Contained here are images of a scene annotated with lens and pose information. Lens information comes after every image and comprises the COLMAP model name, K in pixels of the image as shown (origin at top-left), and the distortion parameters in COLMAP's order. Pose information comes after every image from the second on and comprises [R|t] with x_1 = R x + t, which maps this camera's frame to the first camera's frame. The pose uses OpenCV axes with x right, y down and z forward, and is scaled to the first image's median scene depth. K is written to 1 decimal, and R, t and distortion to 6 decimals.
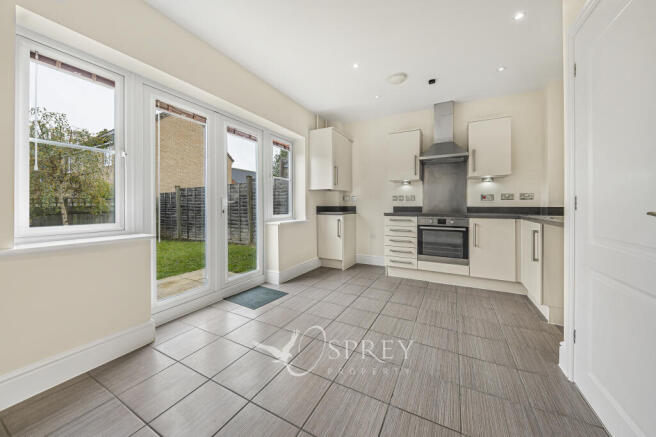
lens RADIAL K [[232.5, 0, 327.7], [0, 232.5, 206.2], [0, 0, 1]] dist [0.001455, 0.000247]
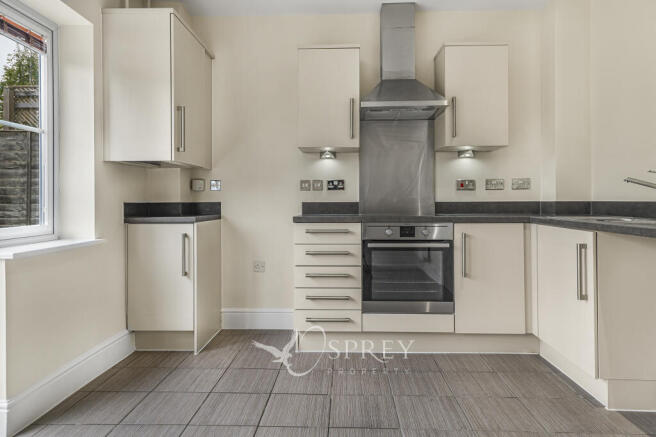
lens RADIAL K [[417.8, 0, 331.0], [0, 417.8, 198.9], [0, 0, 1]] dist [0.010200, 0.000022]
pose [[0.898375, -0.002618, 0.439221, -0.051849], [0.005905, 0.999964, -0.006116, -0.000537], [-0.439190, 0.008088, 0.898358, 0.226723]]
